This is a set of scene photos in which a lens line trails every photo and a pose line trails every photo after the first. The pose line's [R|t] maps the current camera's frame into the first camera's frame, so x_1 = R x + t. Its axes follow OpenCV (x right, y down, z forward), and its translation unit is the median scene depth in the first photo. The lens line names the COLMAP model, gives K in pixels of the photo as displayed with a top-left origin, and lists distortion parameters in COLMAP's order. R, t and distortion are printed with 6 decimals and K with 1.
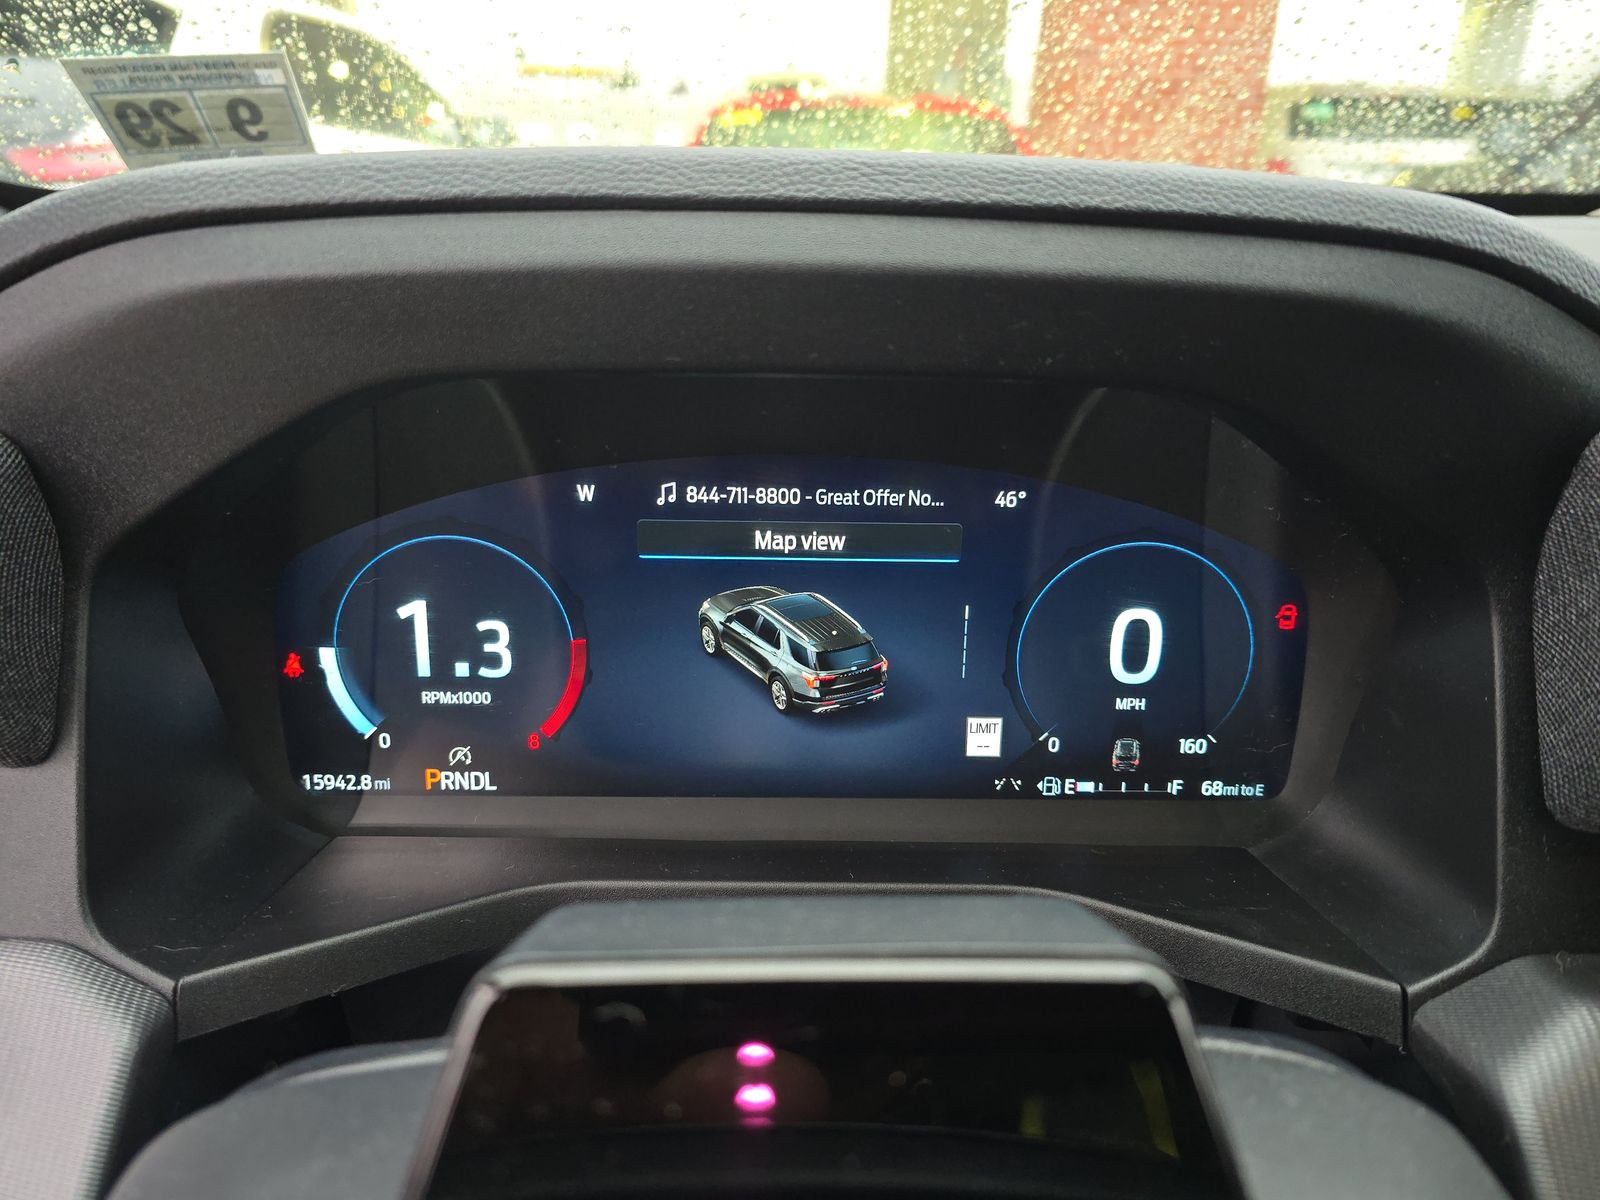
lens RADIAL K [[1059.8, 0, 803.2], [0, 1059.8, 595.8], [0, 0, 1]] dist [0.008425, -0.001626]
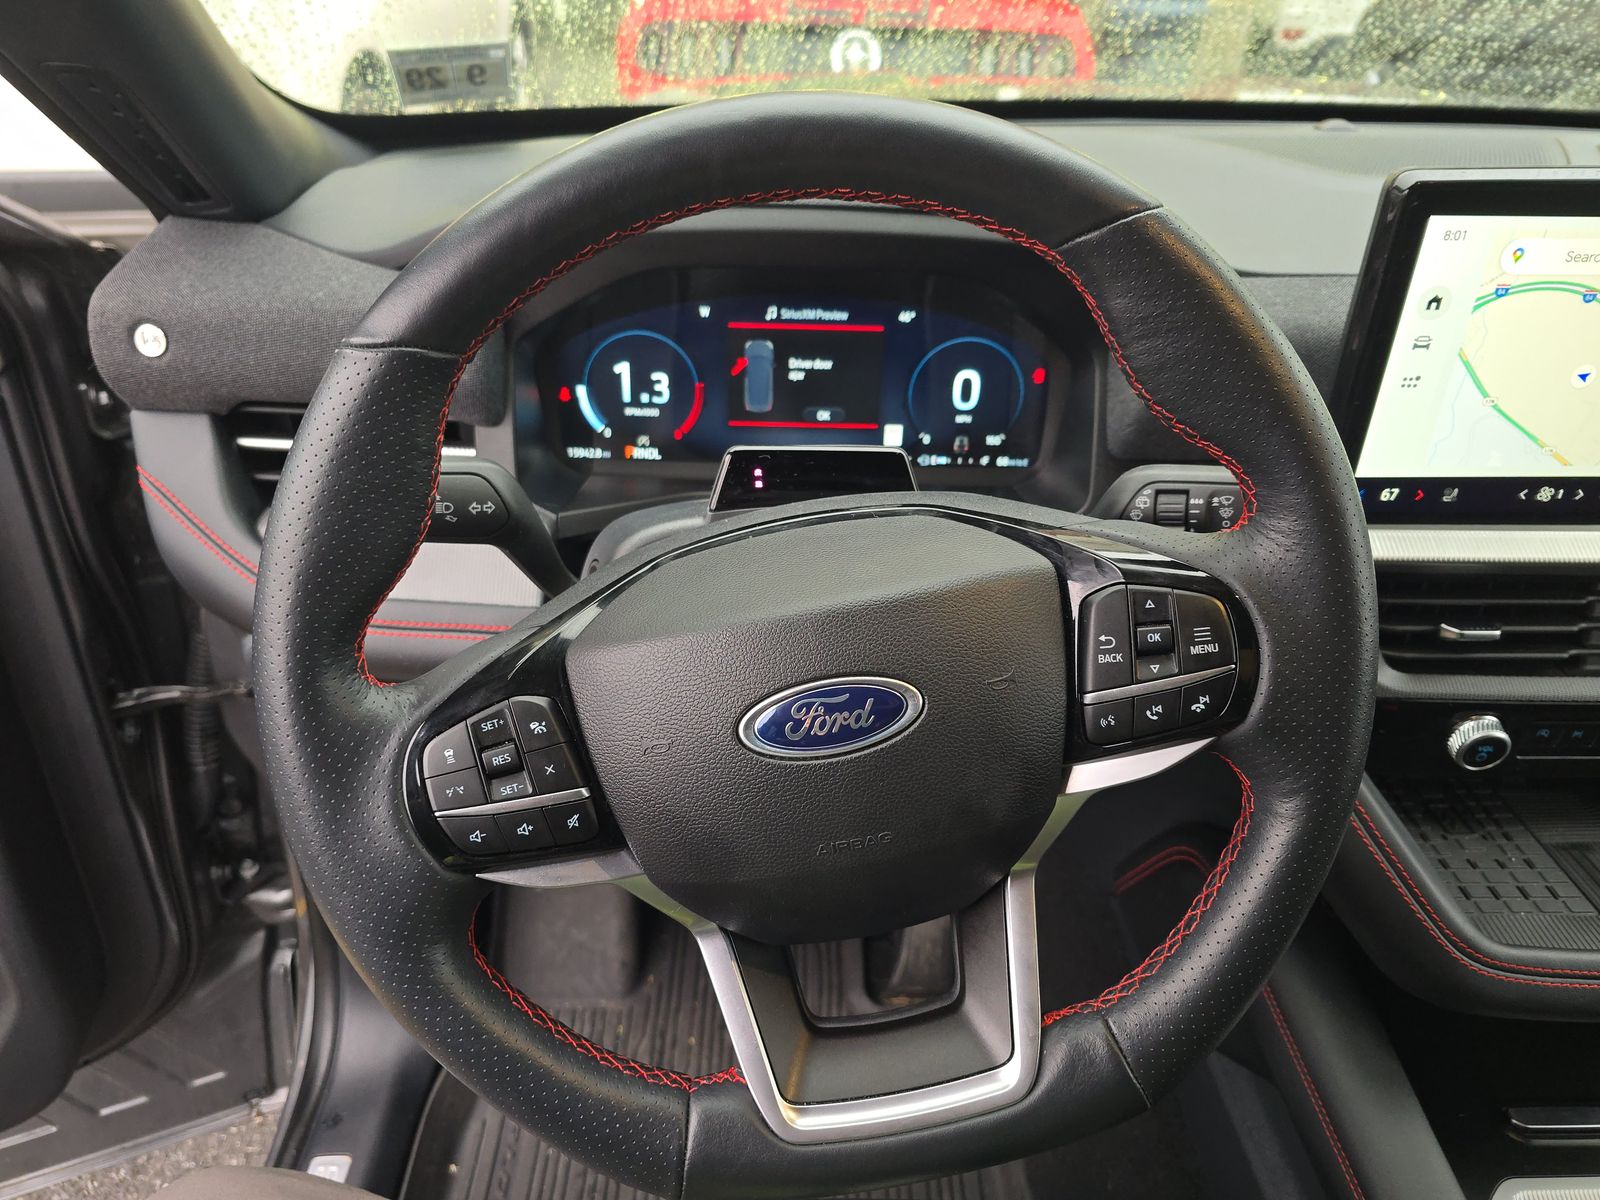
lens RADIAL K [[1059.8, 0, 791.1], [0, 1059.8, 610.5], [0, 0, 1]] dist [0.008425, -0.001626]
pose [[0.999942, 0.010625, 0.001776, -0.030367], [-0.010769, 0.981208, 0.192655, 0.072477], [0.000304, -0.192663, 0.981265, -1.111366]]
